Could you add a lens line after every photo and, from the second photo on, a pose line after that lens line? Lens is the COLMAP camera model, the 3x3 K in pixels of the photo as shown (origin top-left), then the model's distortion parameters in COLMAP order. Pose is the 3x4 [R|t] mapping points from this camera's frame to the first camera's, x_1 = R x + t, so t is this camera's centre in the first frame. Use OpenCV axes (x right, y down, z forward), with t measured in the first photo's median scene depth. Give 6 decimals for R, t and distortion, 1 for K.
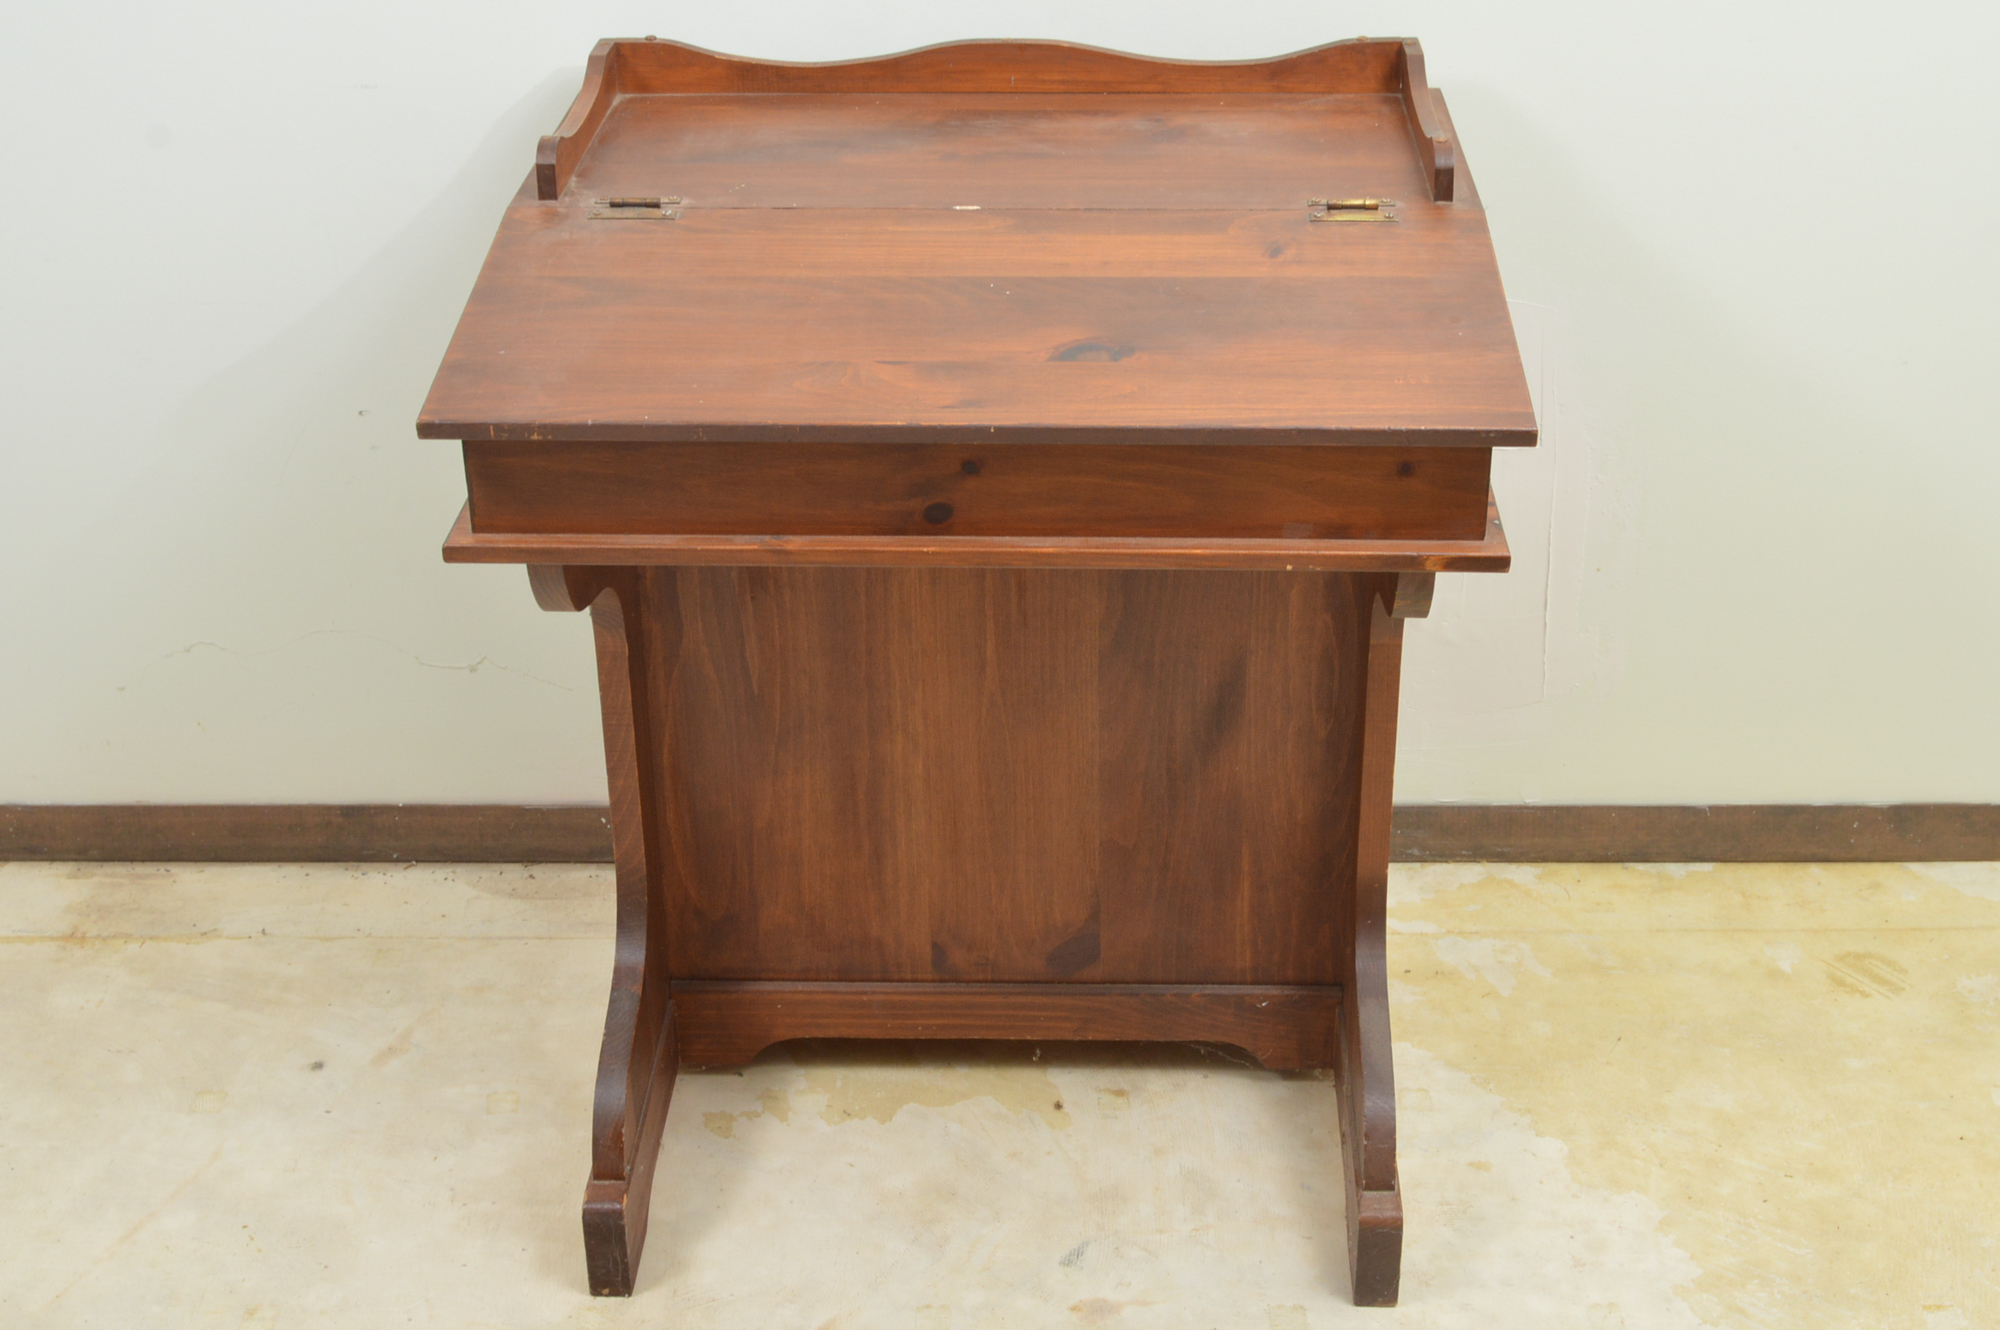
lens RADIAL K [[2677.3, 0, 1045.8], [0, 2677.3, 633.4], [0, 0, 1]] dist [-0.067522, 0.000000]
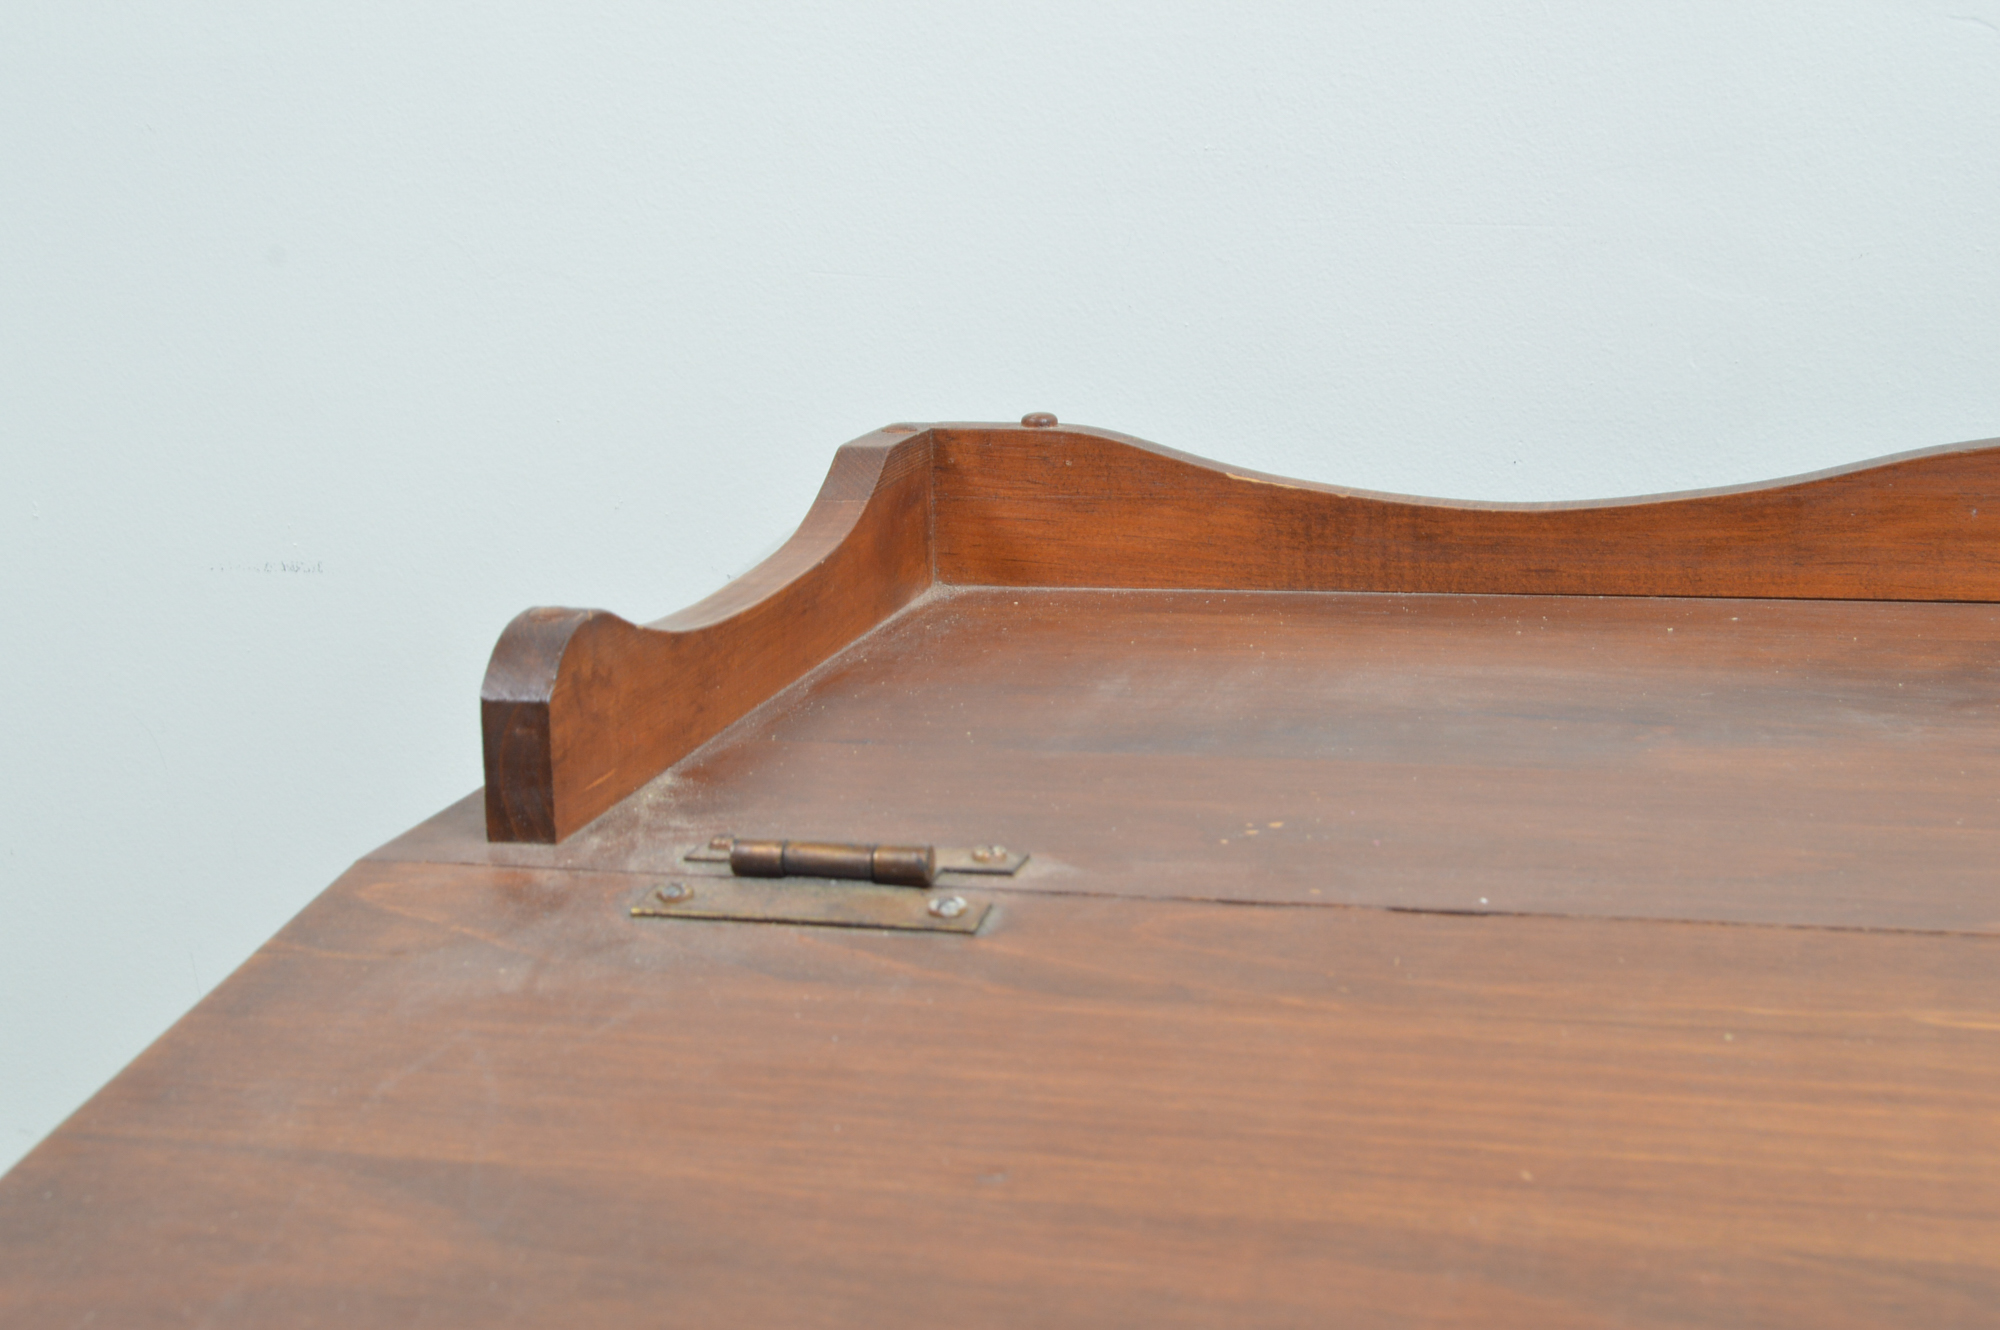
lens RADIAL K [[2914.1, 0, 999.2], [0, 2914.1, 665.3], [0, 0, 1]] dist [-0.068097, 0.000000]
pose [[0.974000, 0.023974, -0.225278, -0.071687], [-0.083999, 0.961724, -0.260828, -0.100347], [0.210402, 0.272969, 0.938733, 0.680190]]
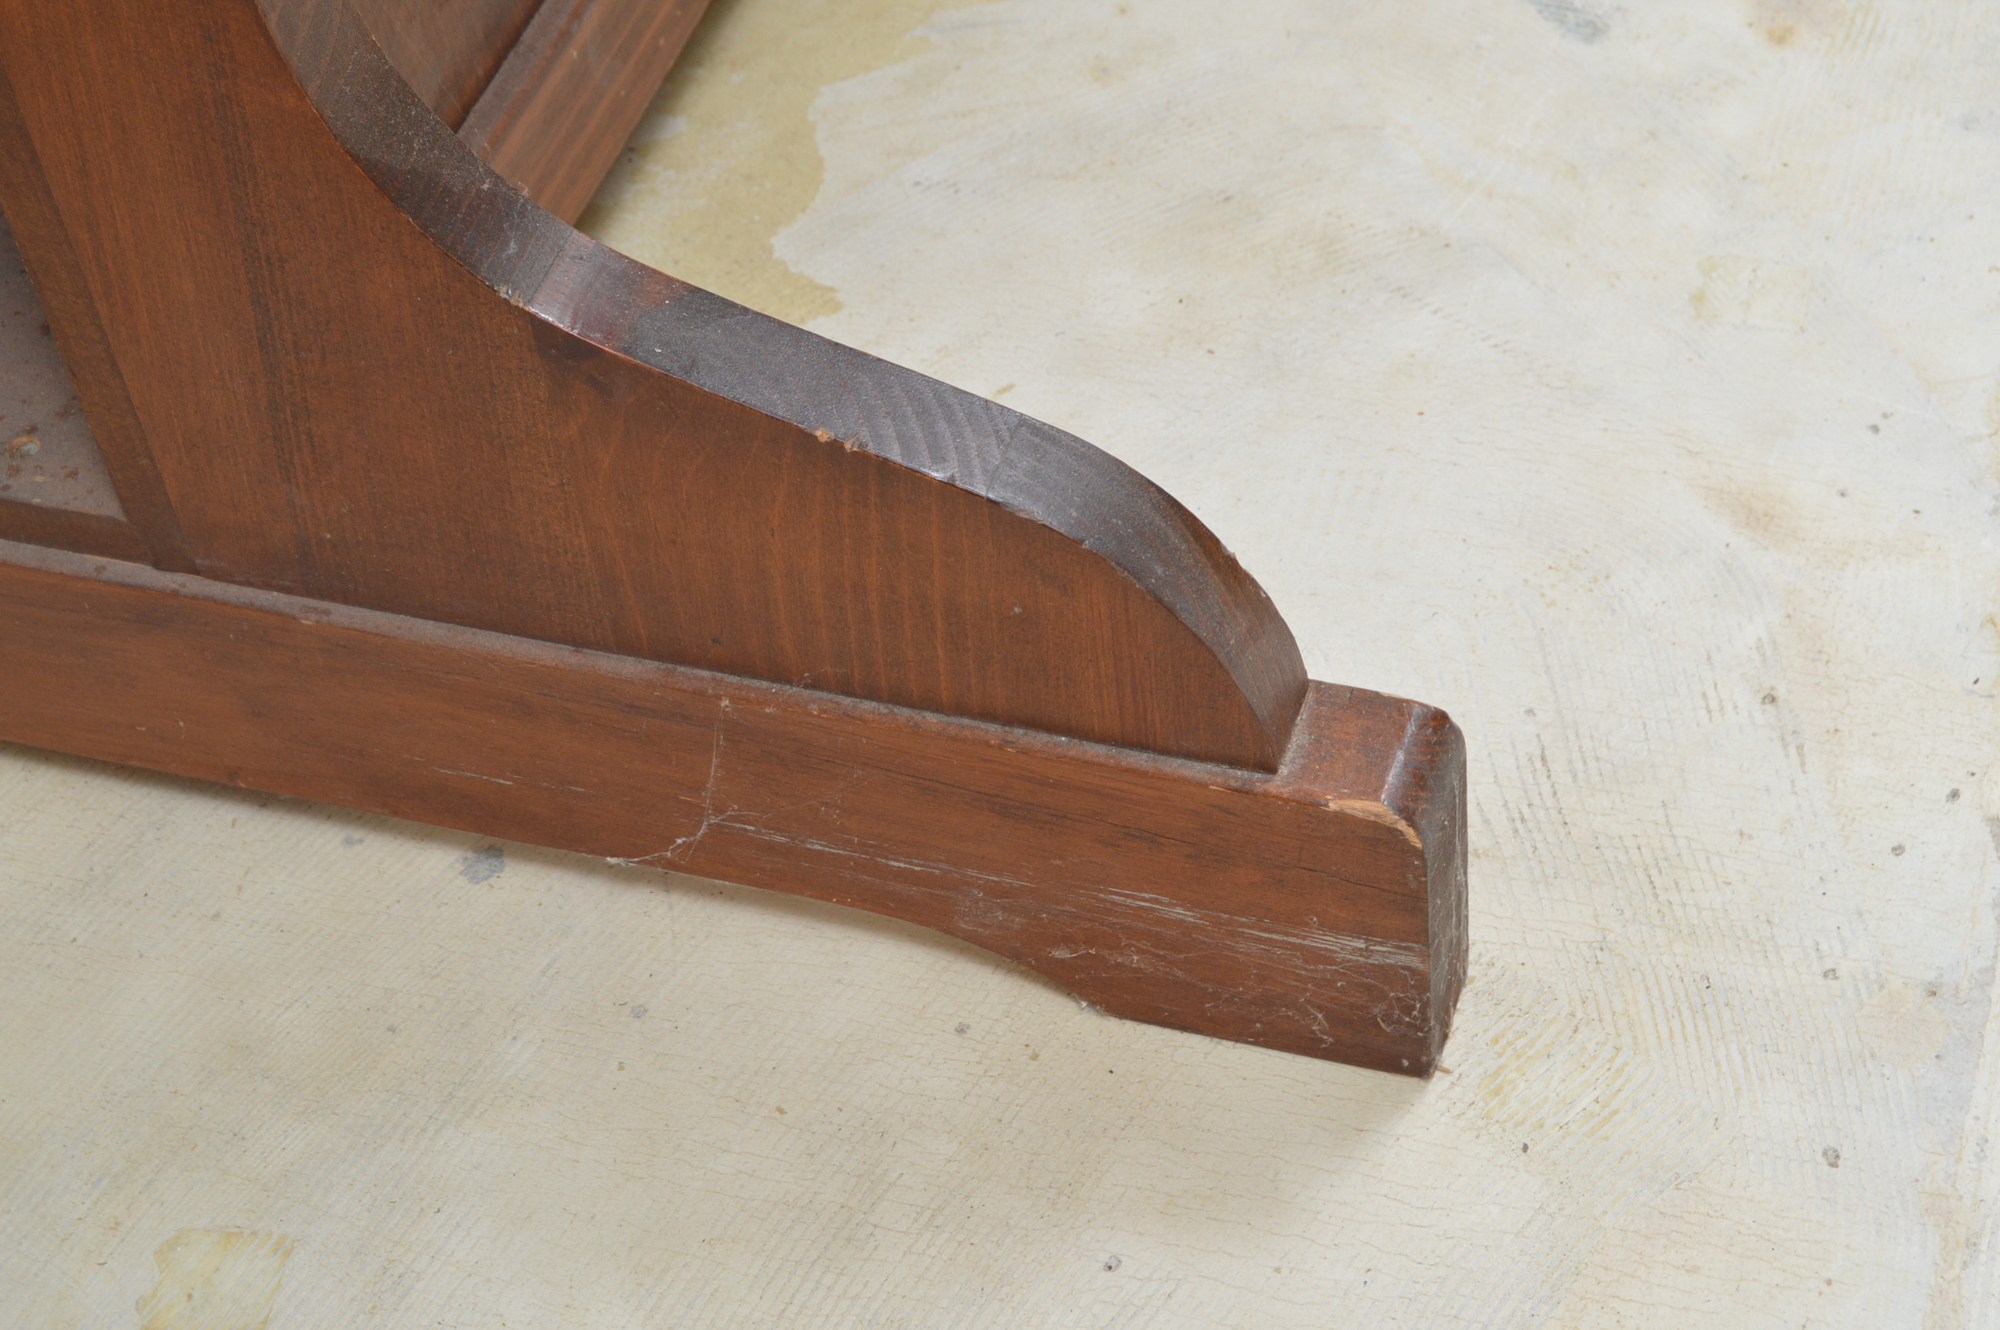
lens RADIAL K [[3540.8, 0, 1000.2], [0, 3540.8, 666.0], [0, 0, 1]] dist [-0.049449, 0.000000]
pose [[0.298502, -0.716411, 0.630597, -0.374538], [0.533051, 0.673207, 0.512493, 0.004216], [-0.791678, 0.183160, 0.582837, 0.782046]]
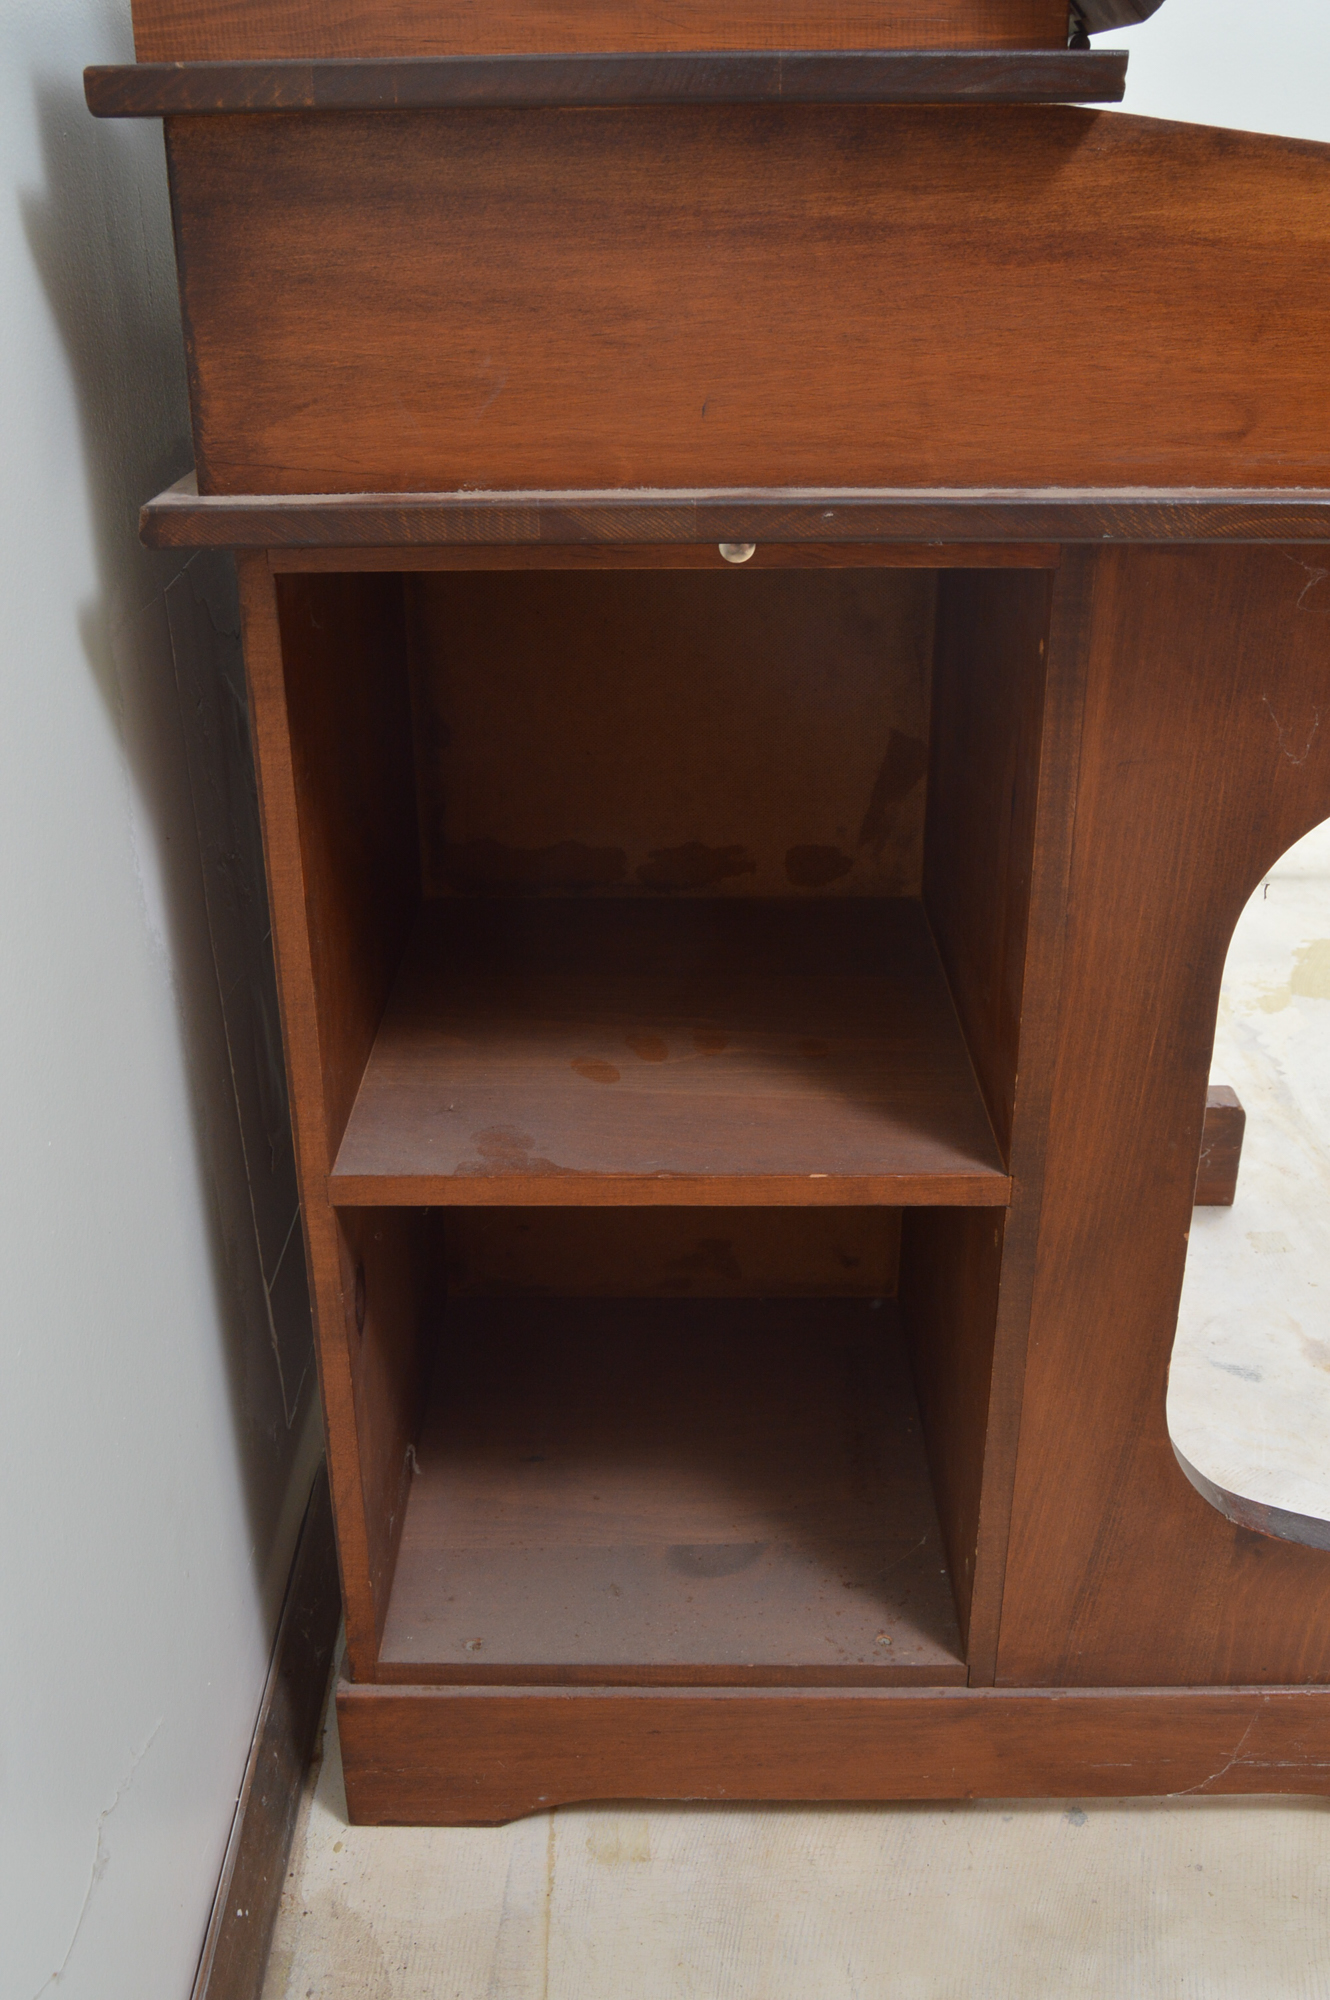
lens RADIAL K [[1892.6, 0, 644.8], [0, 1892.6, 994.6], [0, 0, 1]] dist [-0.069358, 0.000000]
pose [[-0.007656, -0.412683, 0.910843, -0.472470], [0.475481, 0.799806, 0.366371, -0.167616], [-0.879693, 0.435893, 0.190099, 0.983480]]
